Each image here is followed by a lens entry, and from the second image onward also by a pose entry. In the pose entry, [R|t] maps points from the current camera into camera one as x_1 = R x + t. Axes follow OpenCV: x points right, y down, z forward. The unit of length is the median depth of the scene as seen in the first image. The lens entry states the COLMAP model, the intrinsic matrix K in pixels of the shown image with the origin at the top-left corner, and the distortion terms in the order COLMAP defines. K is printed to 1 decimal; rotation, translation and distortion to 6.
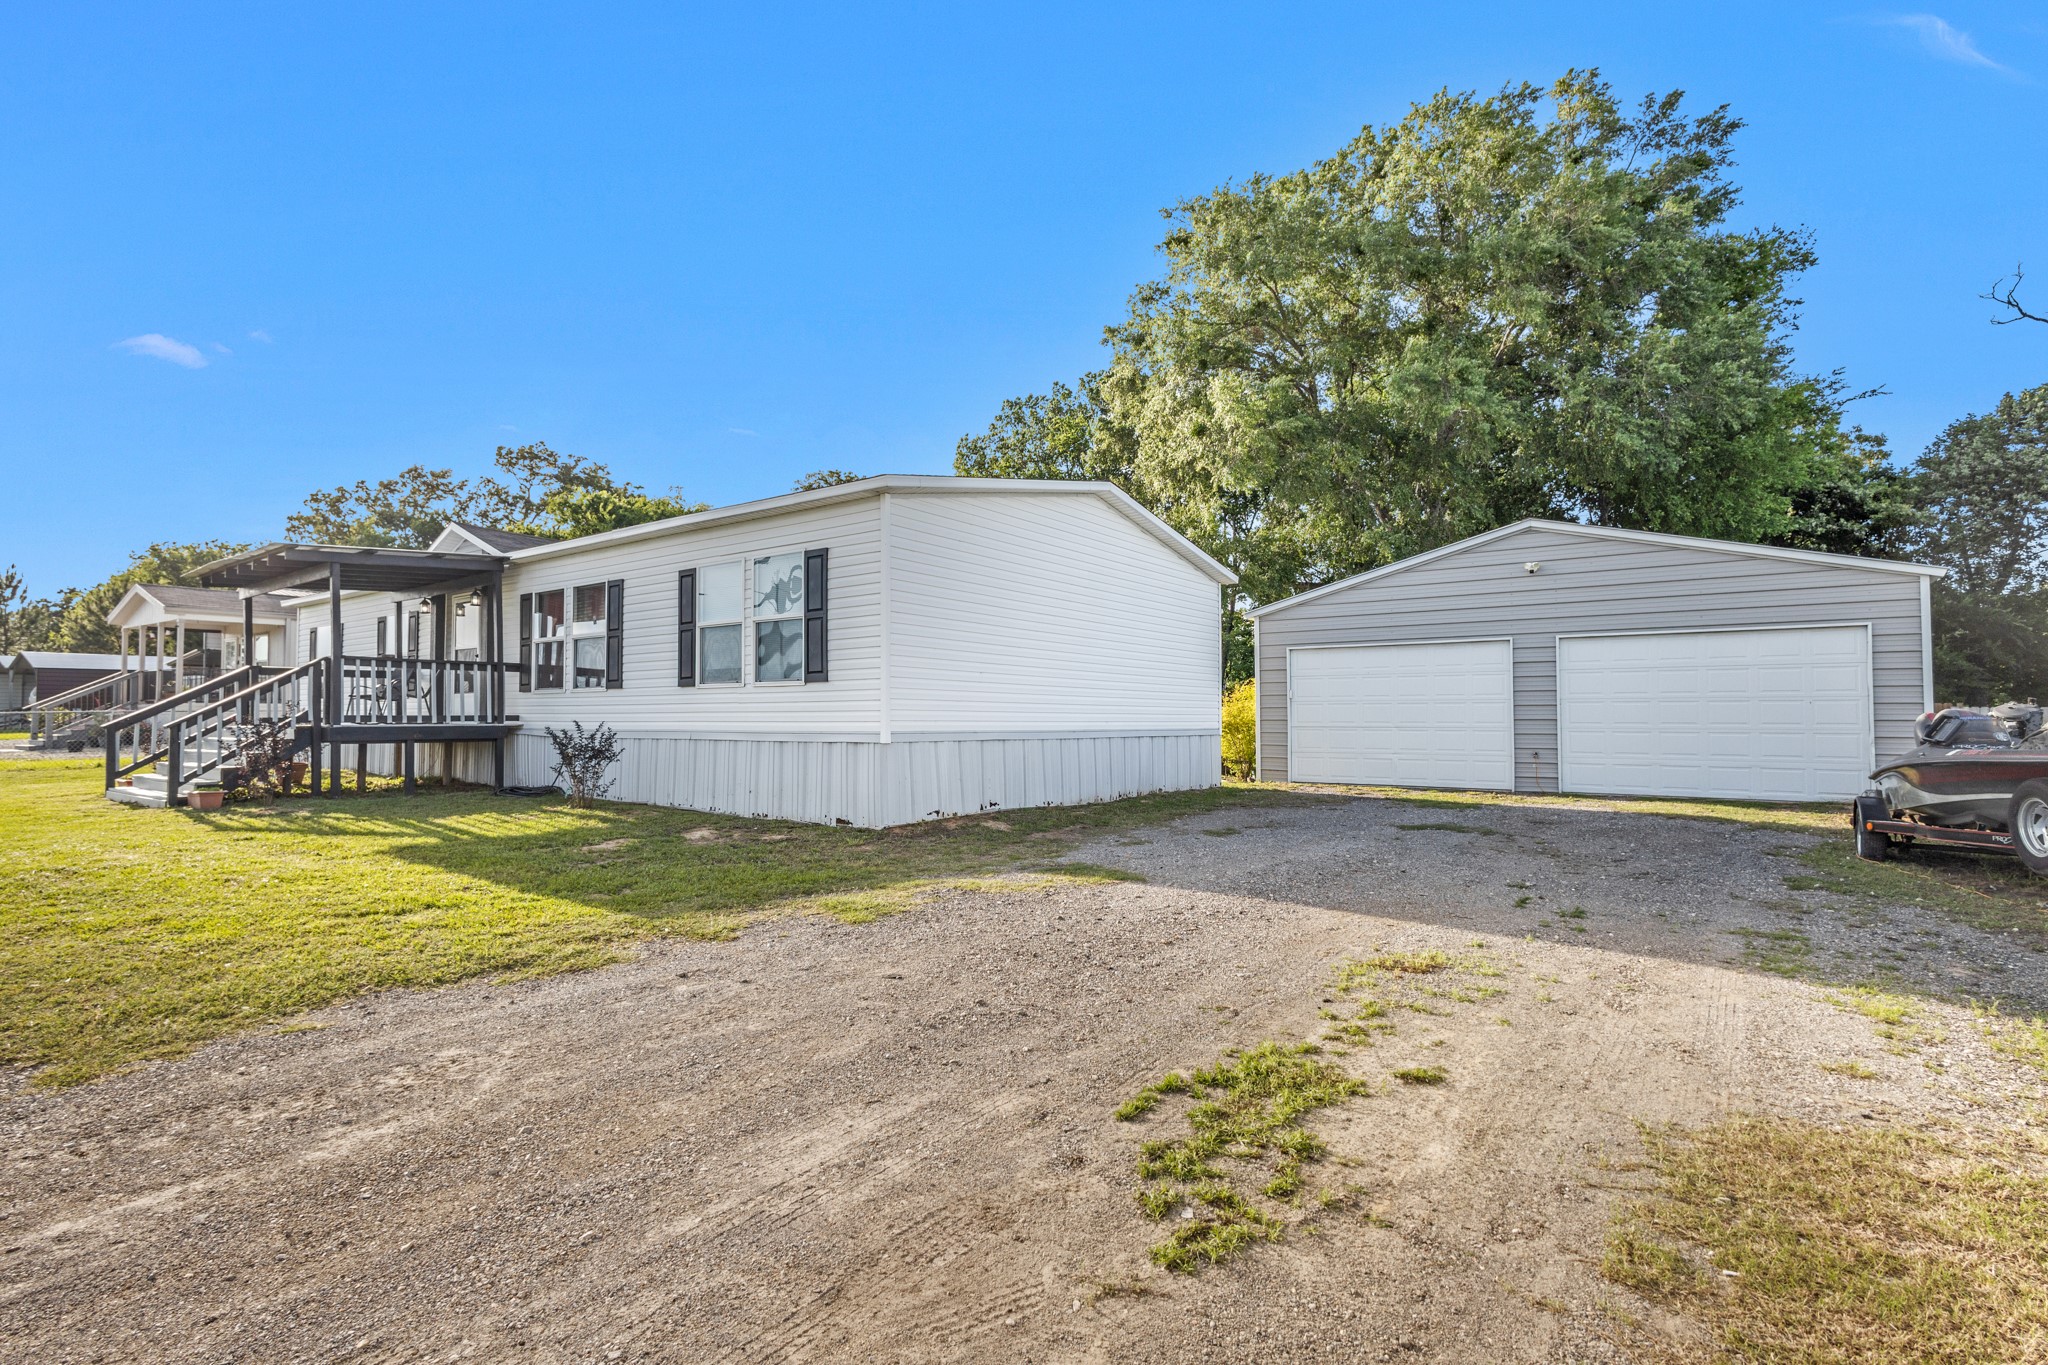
lens RADIAL K [[946.7, 0, 1024.0], [0, 946.7, 682.5], [0, 0, 1]] dist [0.001915, 0.000191]
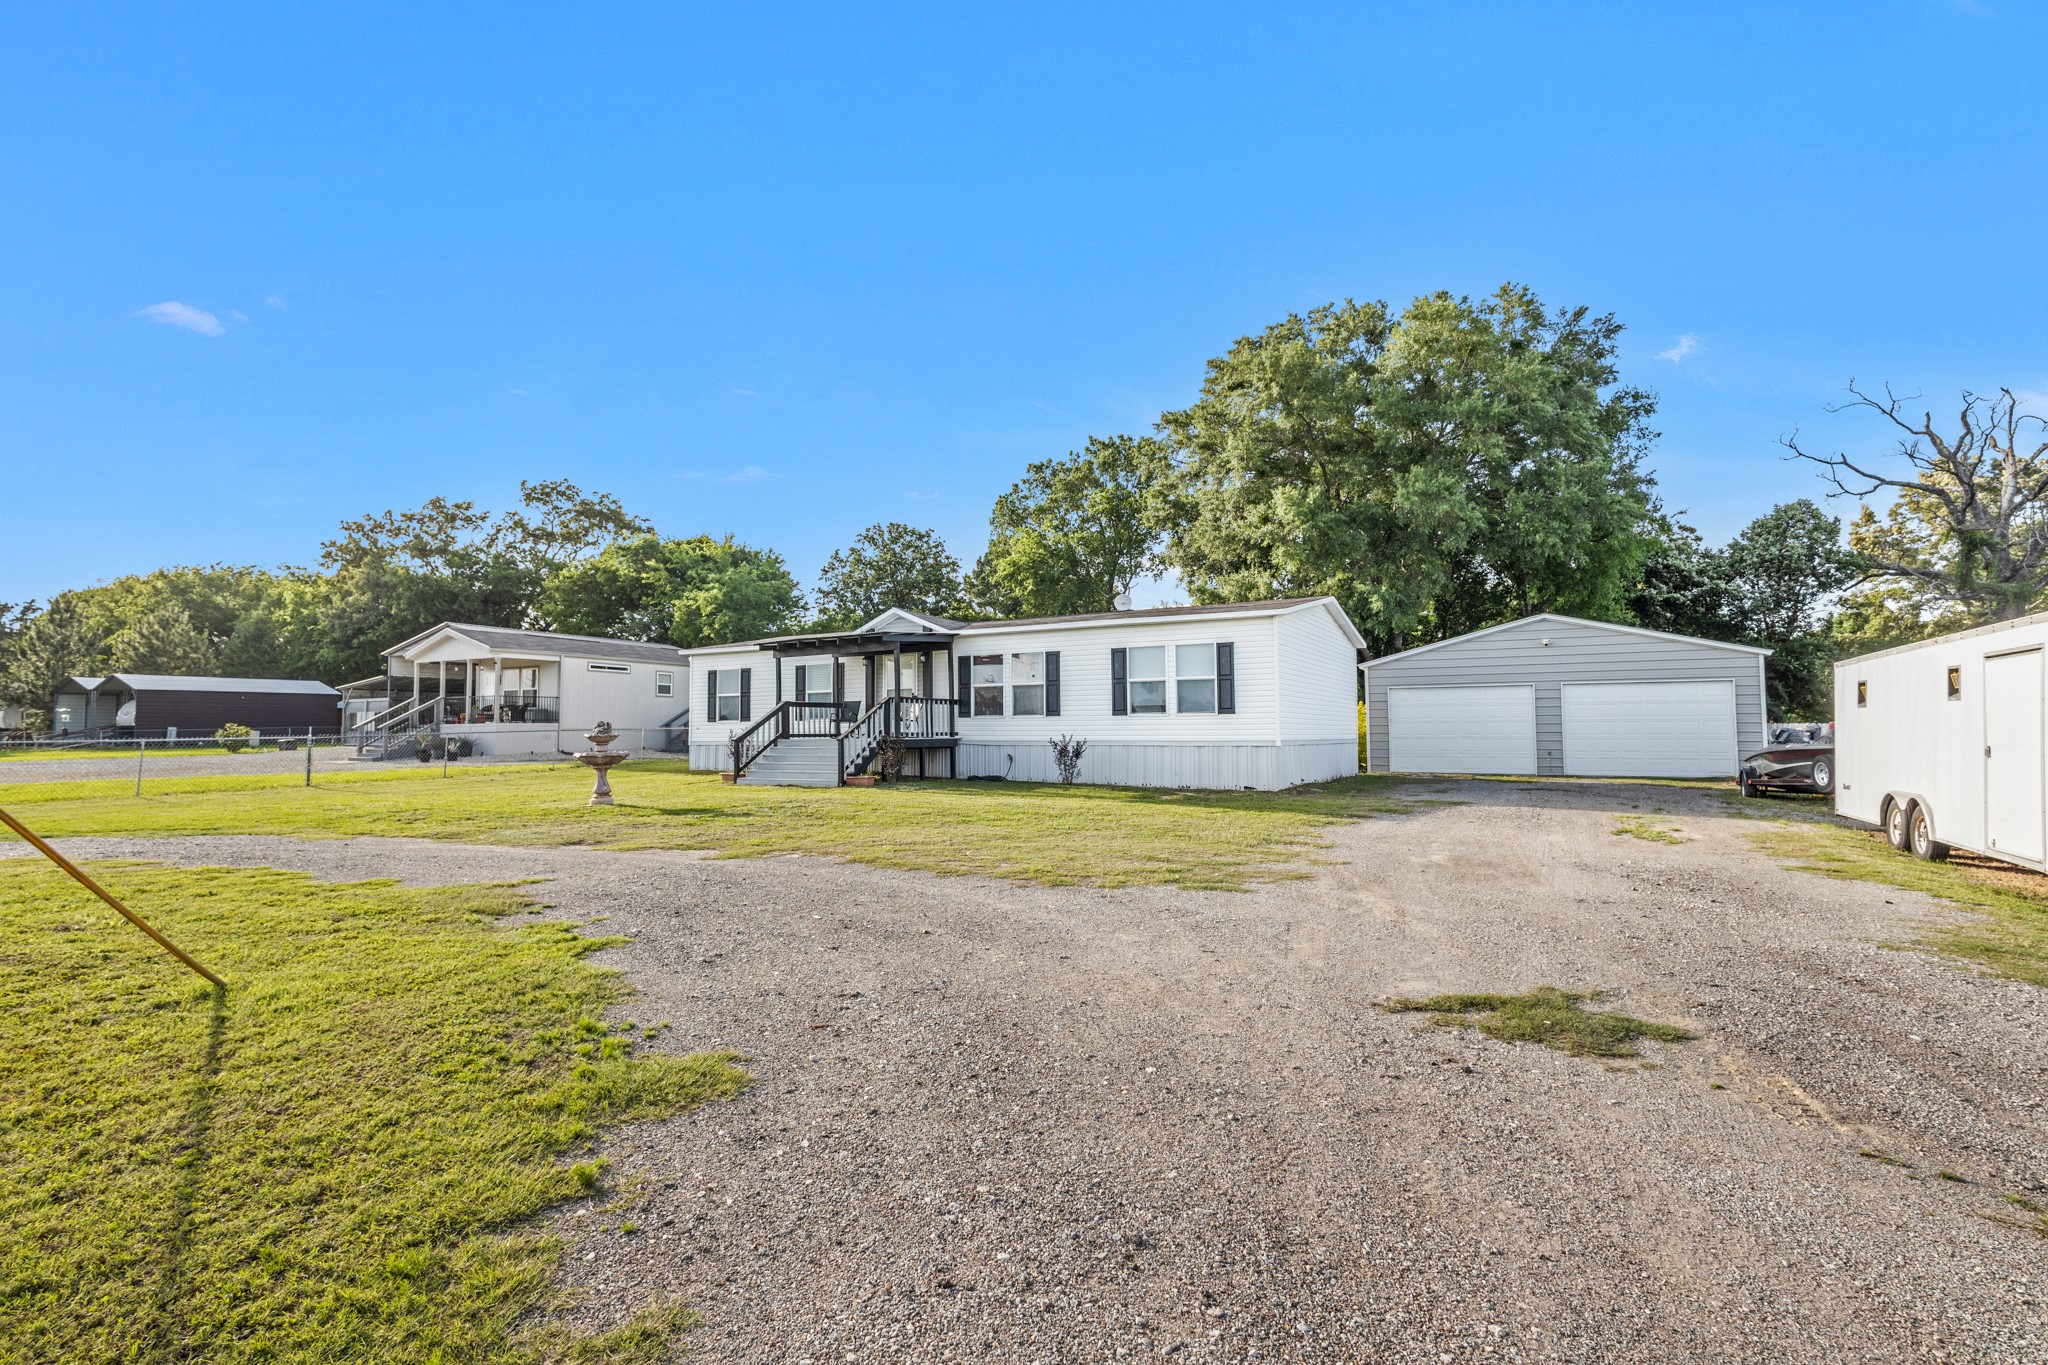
lens RADIAL K [[873.9, 0, 1046.6], [0, 873.9, 689.4], [0, 0, 1]] dist [0.015328, 0.000083]
pose [[0.993278, 0.000130, 0.115753, -0.556736], [0.000942, 0.999957, -0.009201, -0.023763], [-0.115750, 0.009248, 0.993235, -0.483273]]
